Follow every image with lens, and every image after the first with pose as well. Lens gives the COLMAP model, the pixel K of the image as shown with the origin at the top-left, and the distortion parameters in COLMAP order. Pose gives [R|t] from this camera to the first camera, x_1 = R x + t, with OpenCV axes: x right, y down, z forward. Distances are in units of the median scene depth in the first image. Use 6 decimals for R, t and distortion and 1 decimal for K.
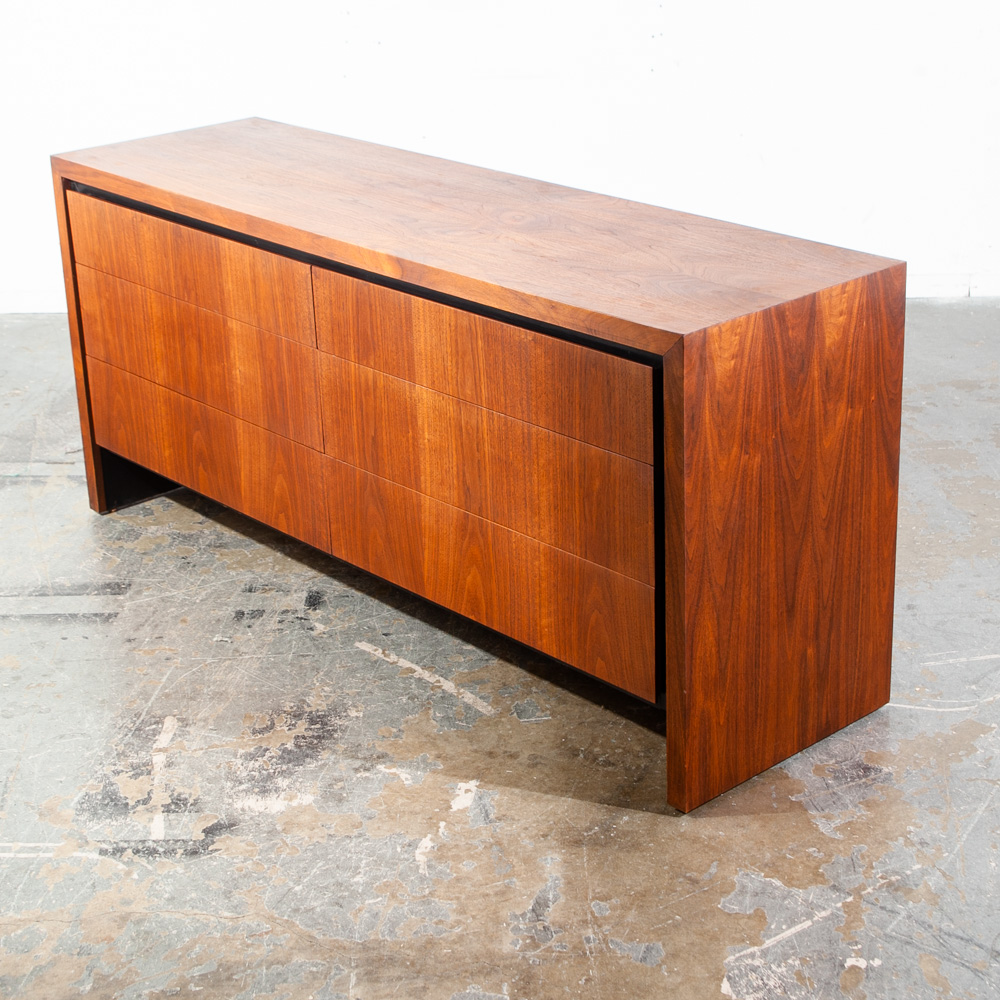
lens RADIAL K [[2010.4, 0, 500.0], [0, 2010.4, 500.0], [0, 0, 1]] dist [0.013352, 0.088103]
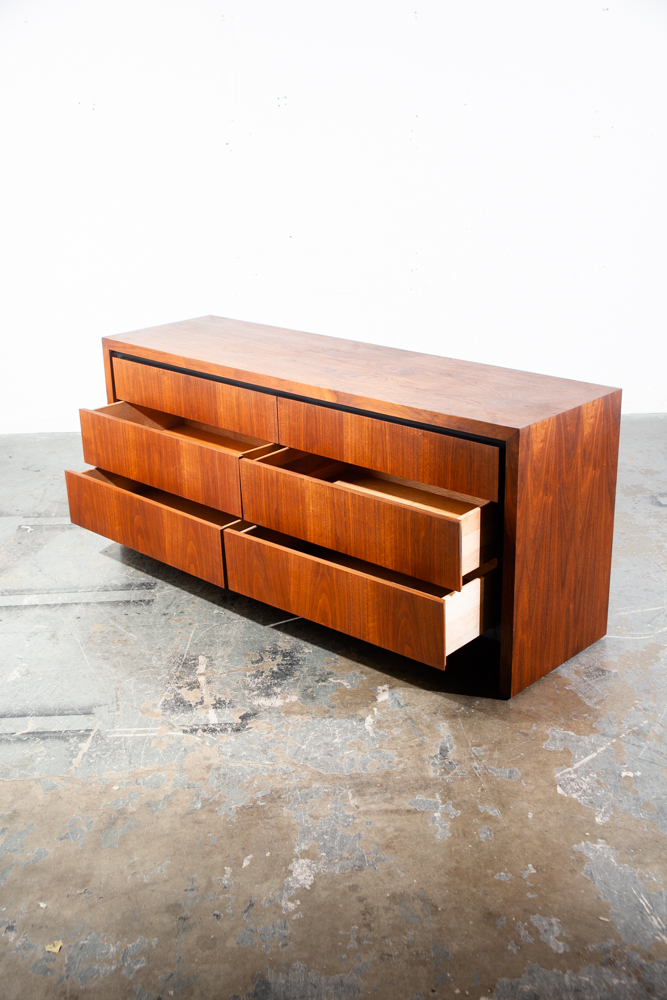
lens RADIAL K [[1169.8, 0, 329.9], [0, 1169.8, 526.8], [0, 0, 1]] dist [0.019762, 0.024709]
pose [[0.995940, -0.021909, 0.087314, -0.156104], [0.023409, 0.999595, -0.016202, 0.016861], [-0.086924, 0.018180, 0.996049, -0.024704]]
